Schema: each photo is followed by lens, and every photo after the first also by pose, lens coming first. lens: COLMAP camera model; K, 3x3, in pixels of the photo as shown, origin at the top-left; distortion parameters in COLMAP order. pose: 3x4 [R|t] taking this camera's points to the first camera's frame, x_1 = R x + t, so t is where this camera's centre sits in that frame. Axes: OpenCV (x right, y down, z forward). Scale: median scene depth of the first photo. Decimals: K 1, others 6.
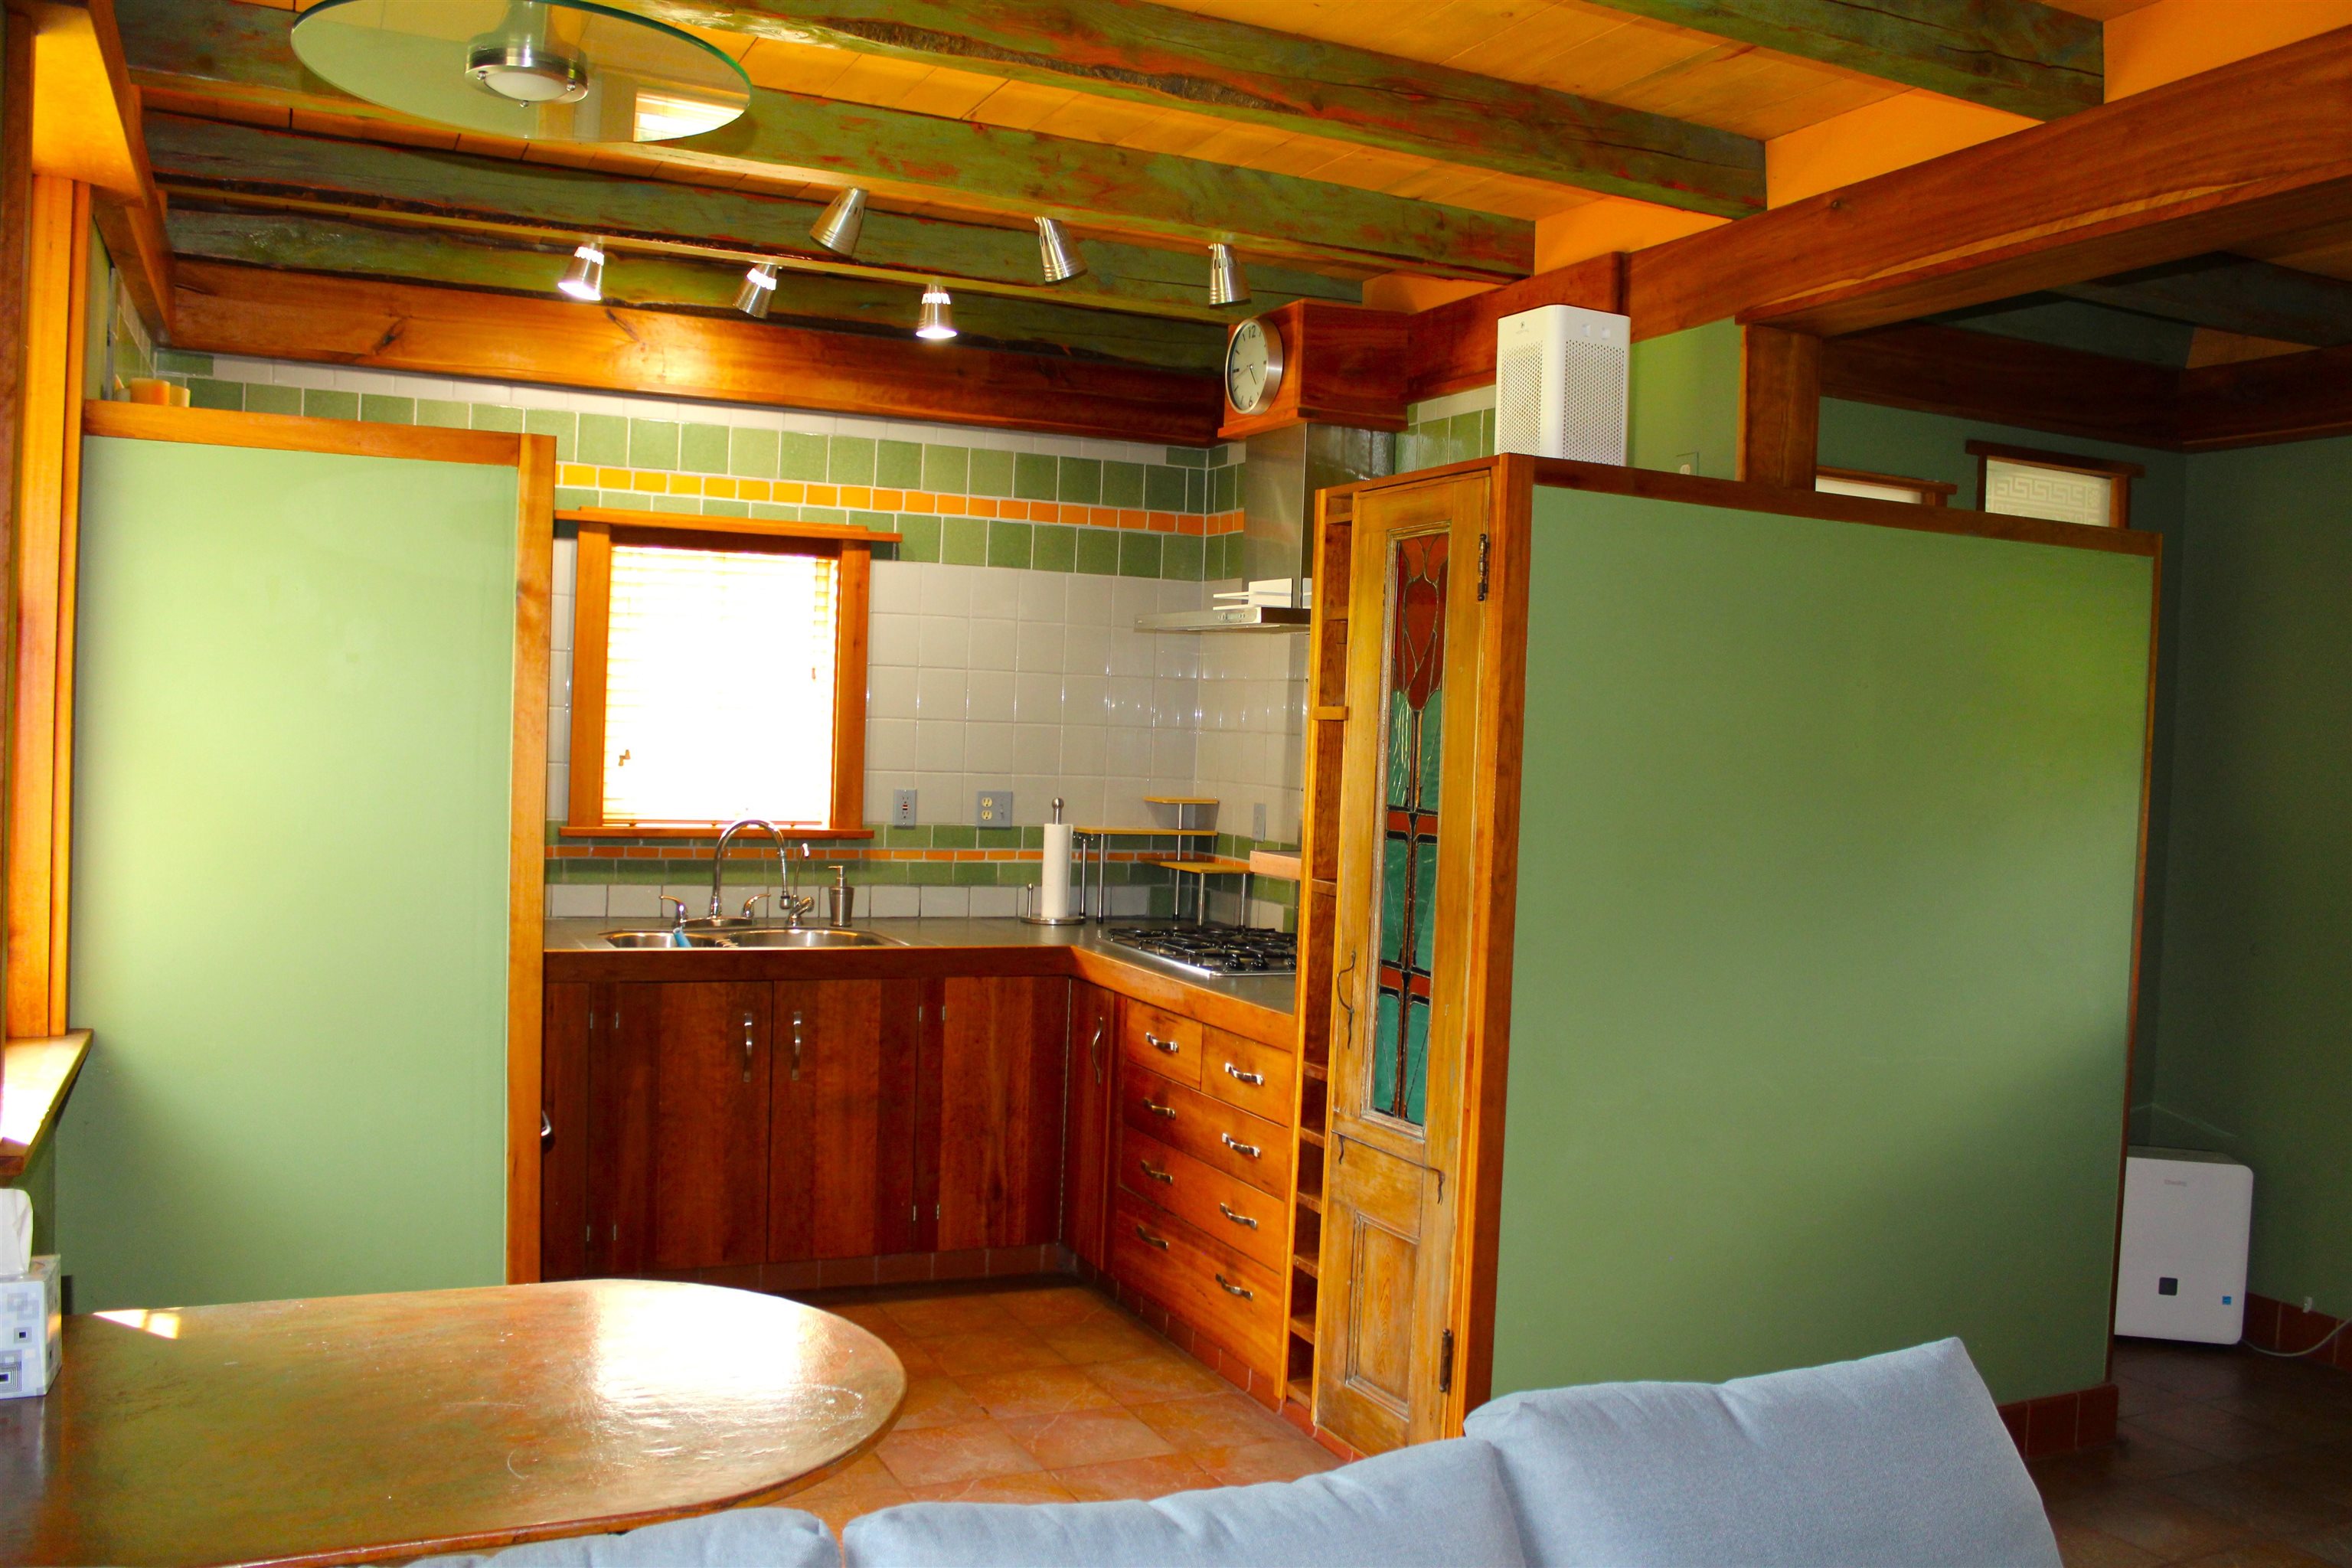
lens RADIAL K [[1914.2, 0, 1184.0], [0, 1914.2, 775.7], [0, 0, 1]] dist [-0.164320, 0.141553]
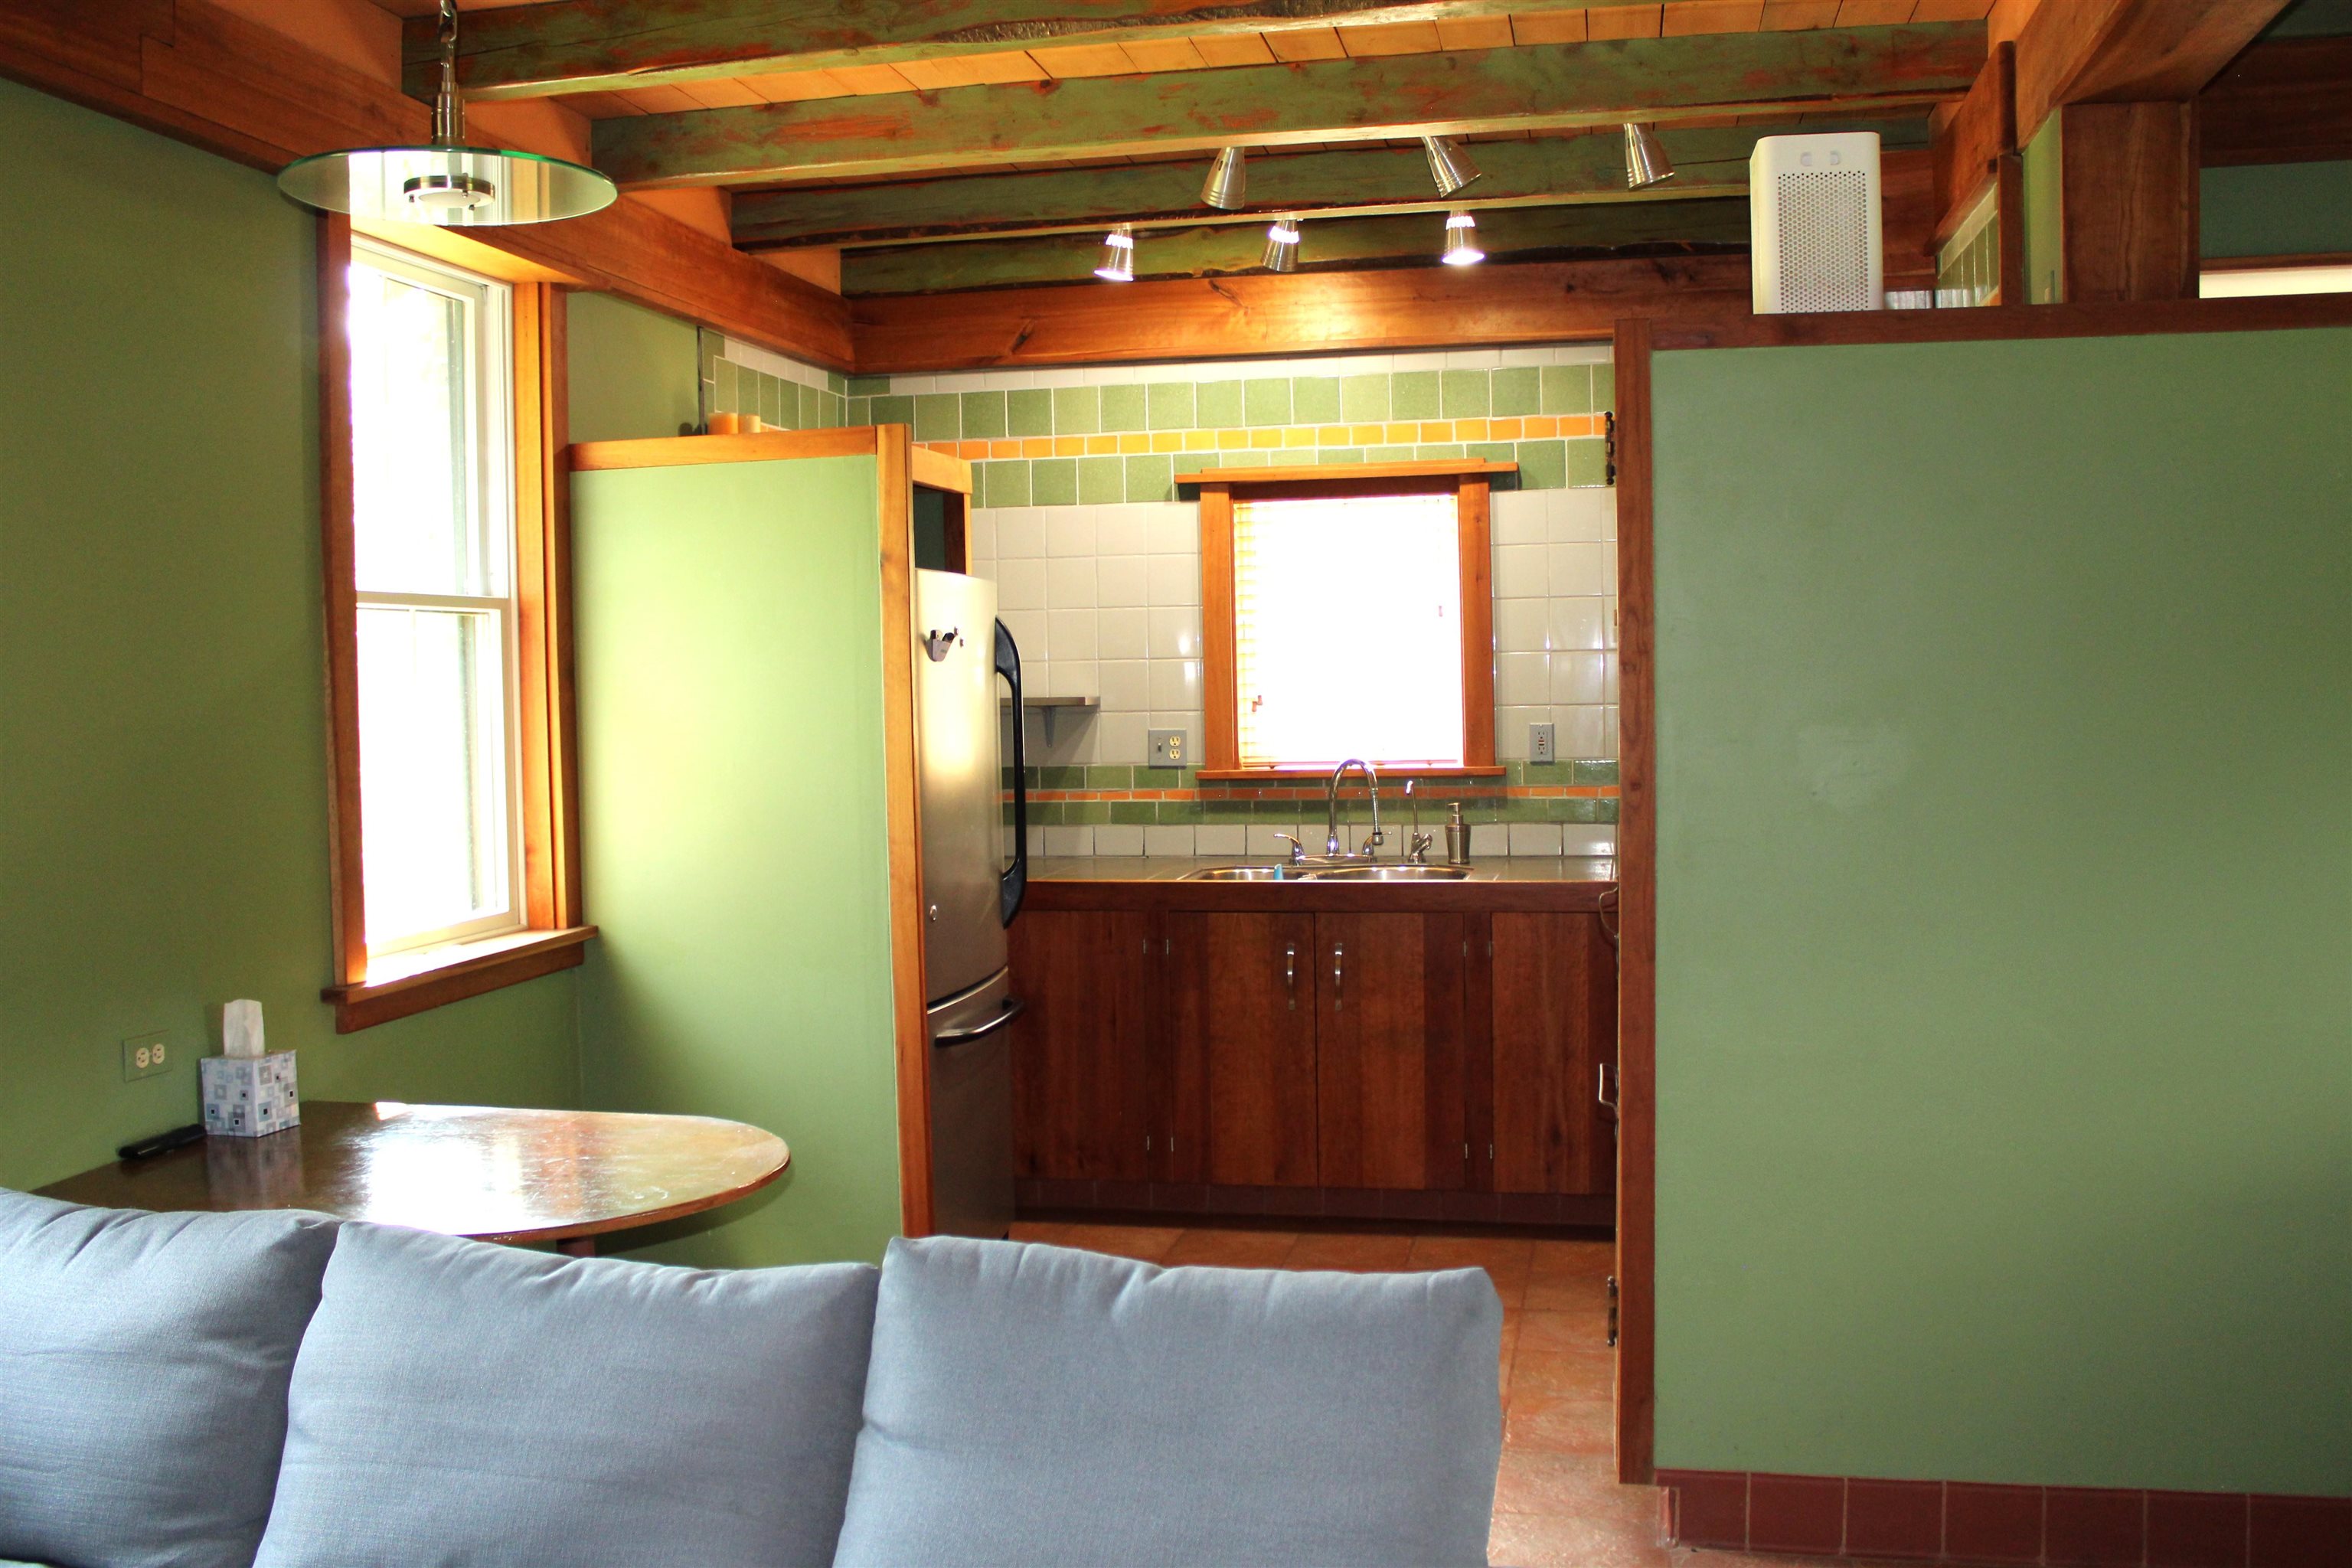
lens RADIAL K [[2077.7, 0, 1176.0], [0, 2077.7, 784.0], [0, 0, 1]] dist [-0.189308, 0.190953]
pose [[0.798570, -0.020994, -0.601535, 0.385008], [0.034190, 0.999360, 0.010510, 0.022818], [0.600930, -0.028959, 0.798777, 0.054669]]
